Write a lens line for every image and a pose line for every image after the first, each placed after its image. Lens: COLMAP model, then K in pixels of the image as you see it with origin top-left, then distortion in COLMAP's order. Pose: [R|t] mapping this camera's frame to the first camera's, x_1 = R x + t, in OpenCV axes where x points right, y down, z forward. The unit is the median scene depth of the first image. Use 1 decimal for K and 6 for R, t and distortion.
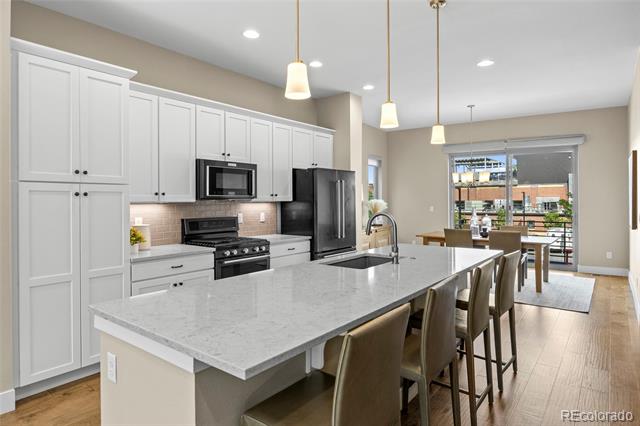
lens RADIAL K [[390.8, 0, 321.7], [0, 390.8, 203.6], [0, 0, 1]] dist [-0.001607, -0.000756]
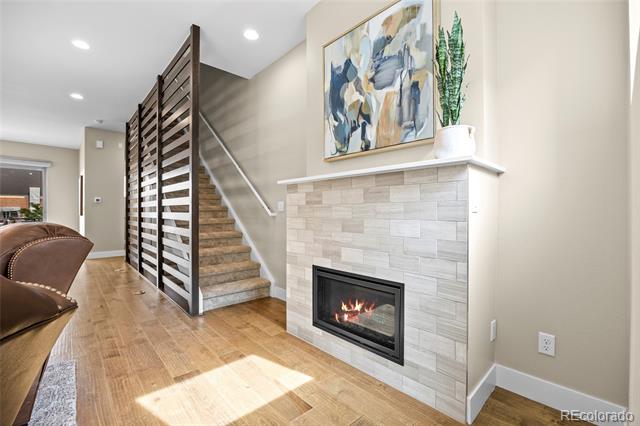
lens RADIAL K [[294.9, 0, 313.0], [0, 294.9, 211.4], [0, 0, 1]] dist [-0.010897, -0.000274]
pose [[0.226305, 0.007469, 0.974028, -0.056480], [0.004325, 0.999953, -0.008672, 0.009852], [-0.974047, 0.006175, 0.226262, -0.071393]]
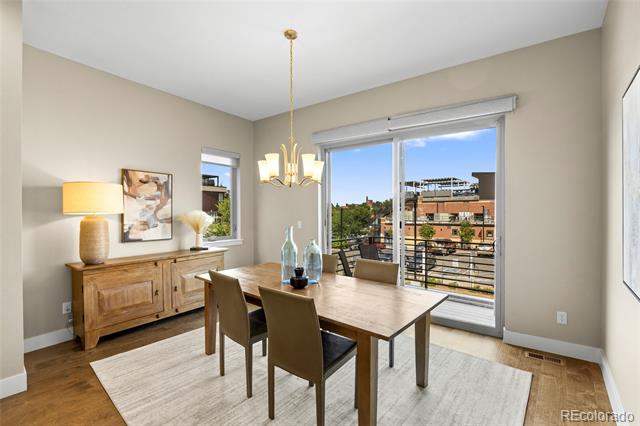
lens RADIAL K [[291.3, 0, 318.9], [0, 291.3, 215.0], [0, 0, 1]] dist [-0.000364, -0.000264]
pose [[0.998457, 0.007221, -0.055055, 0.094286], [-0.007149, 0.999973, 0.001492, -0.001397], [0.055064, -0.001096, 0.998482, 0.129288]]
